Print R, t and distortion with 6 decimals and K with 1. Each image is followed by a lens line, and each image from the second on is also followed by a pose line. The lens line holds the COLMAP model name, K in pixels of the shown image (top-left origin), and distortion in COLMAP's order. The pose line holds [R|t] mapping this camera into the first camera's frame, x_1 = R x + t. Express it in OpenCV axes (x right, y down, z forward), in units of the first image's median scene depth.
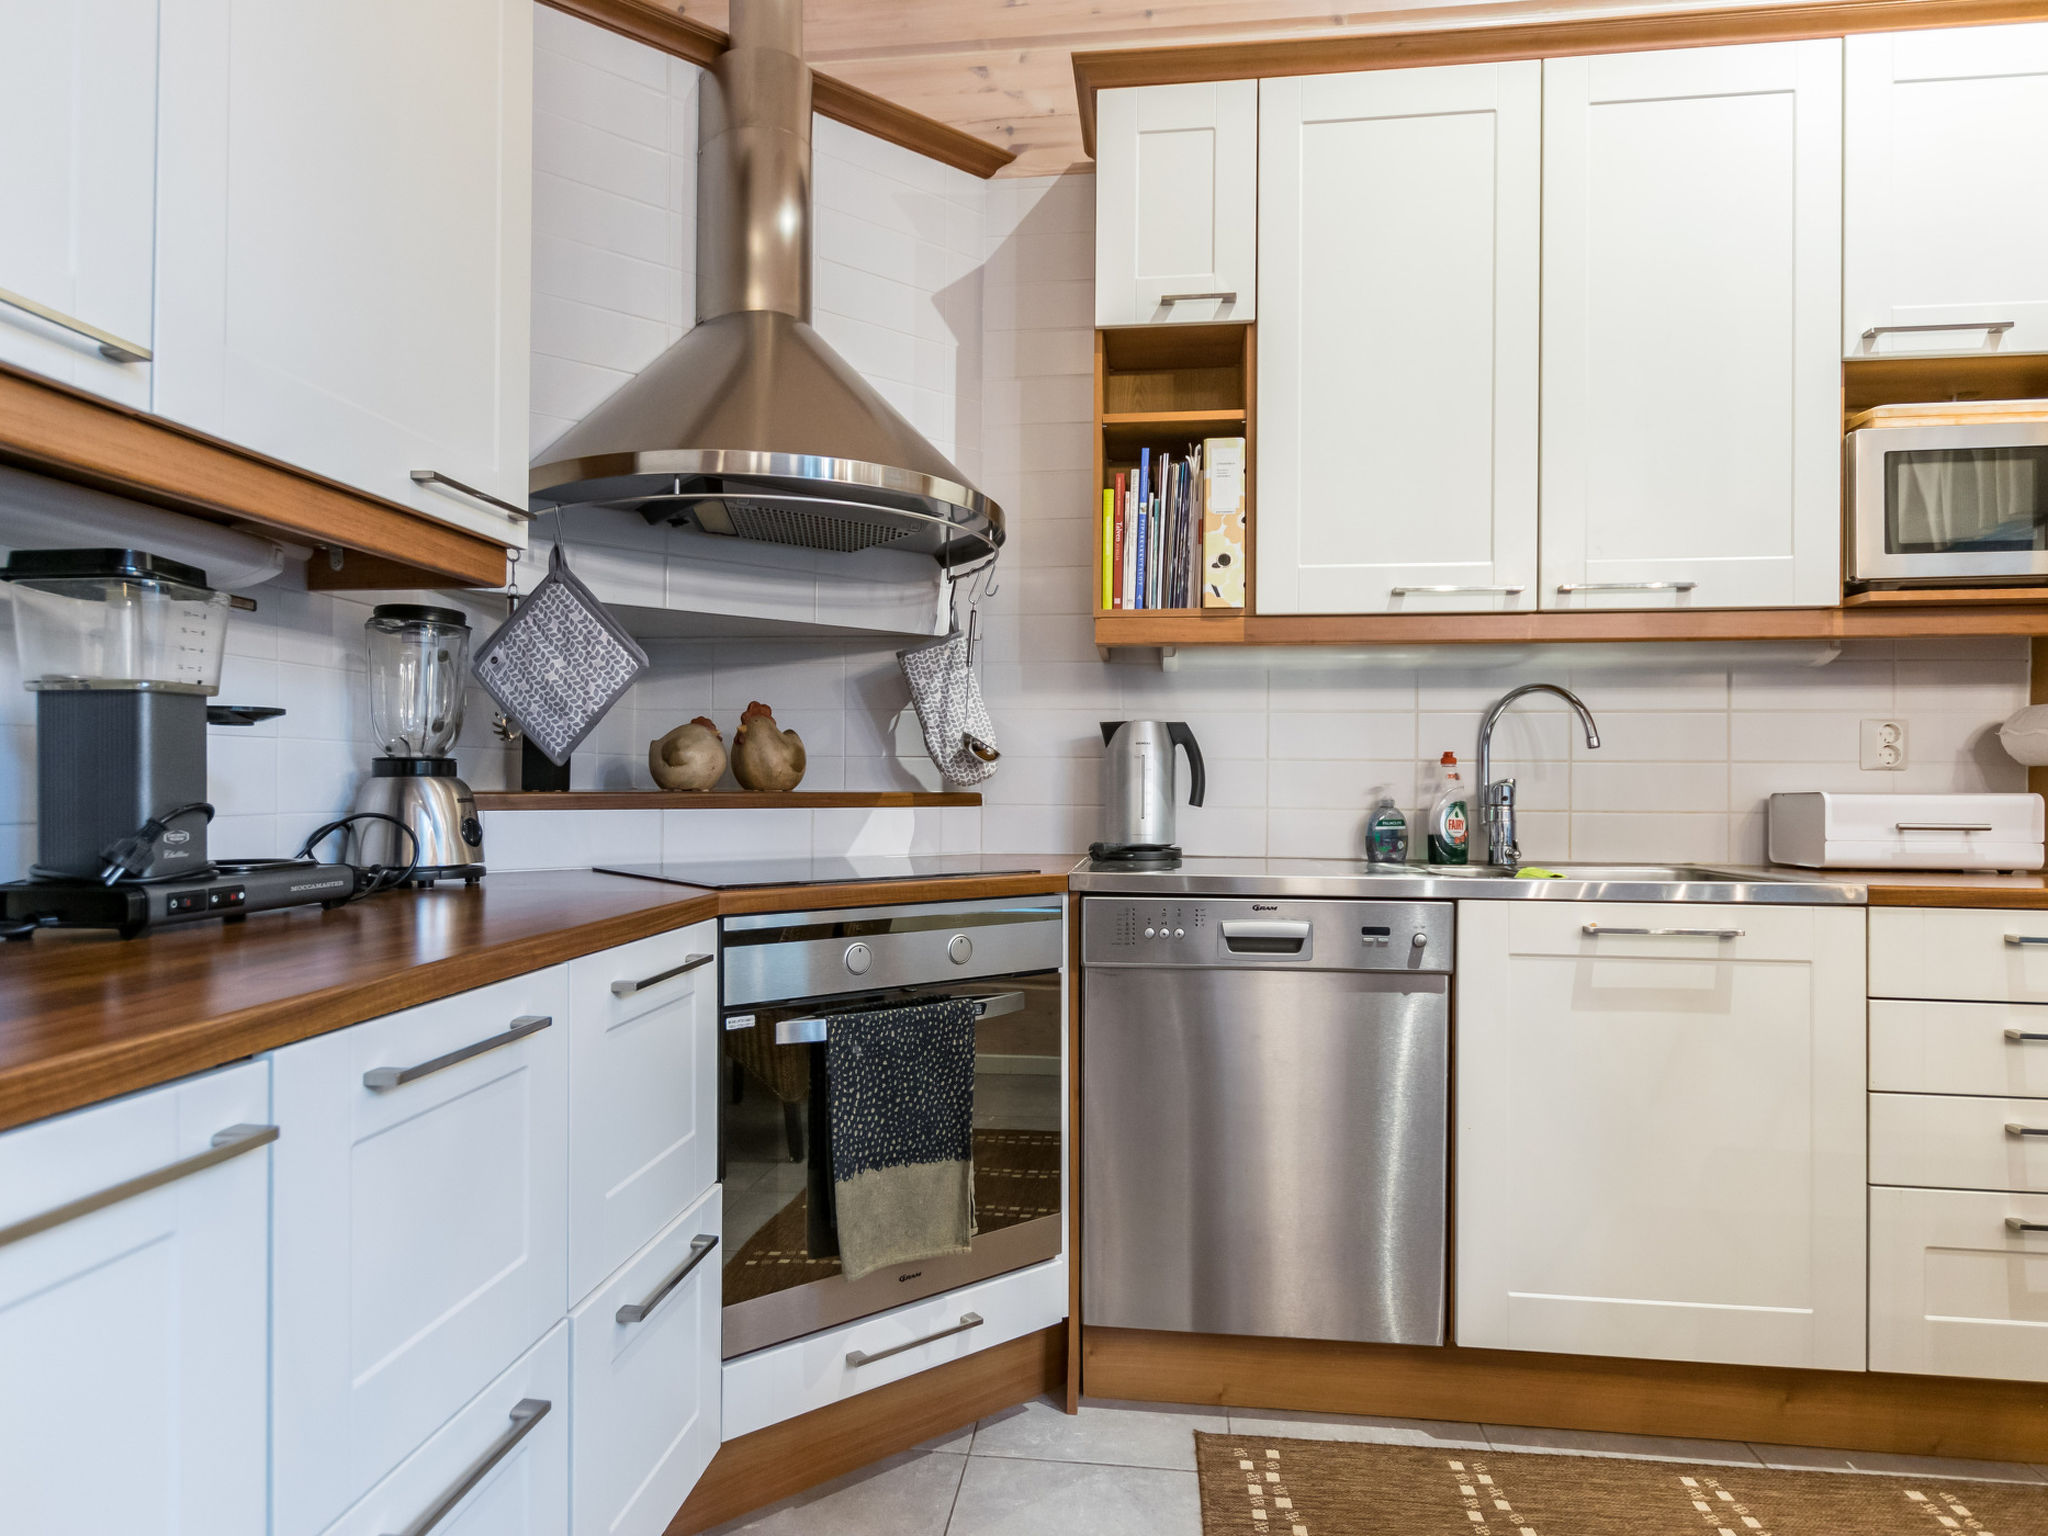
lens RADIAL K [[1222.0, 0, 1023.5], [0, 1222.0, 774.7], [0, 0, 1]] dist [-0.000968, 0.001010]
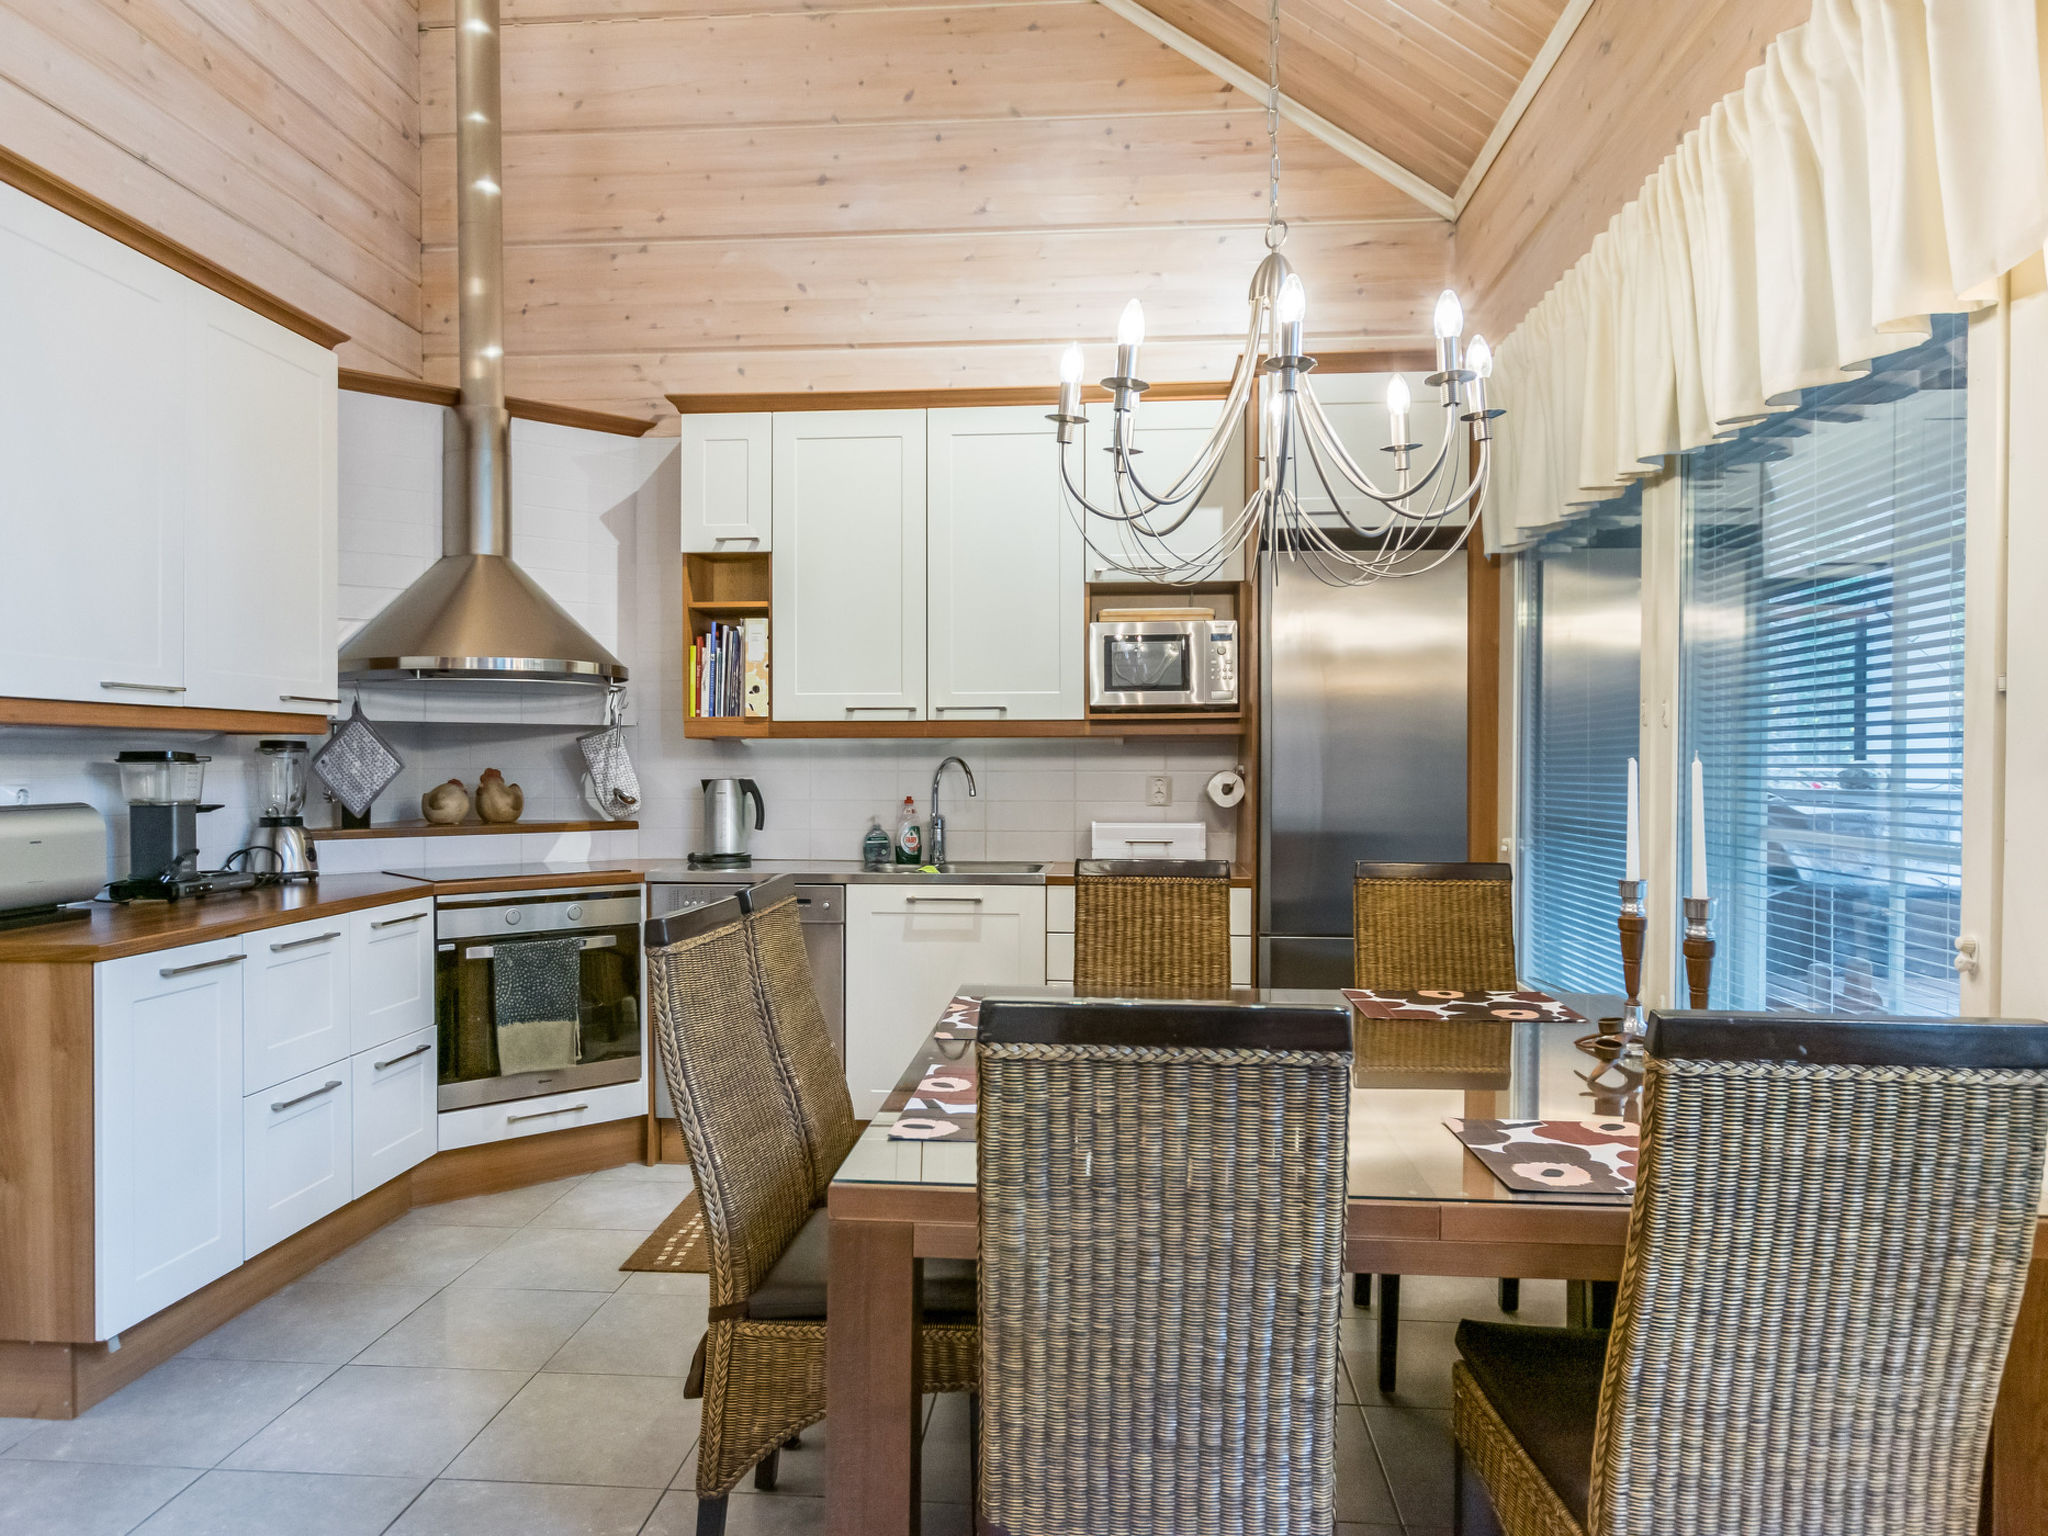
lens RADIAL K [[1371.6, 0, 1020.2], [0, 1371.6, 768.8], [0, 0, 1]] dist [-0.002180, 0.008433]
pose [[0.999108, -0.006137, 0.041781, 0.484096], [0.005639, 0.999912, 0.012009, -0.089756], [-0.041851, -0.011762, 0.999055, -1.014227]]
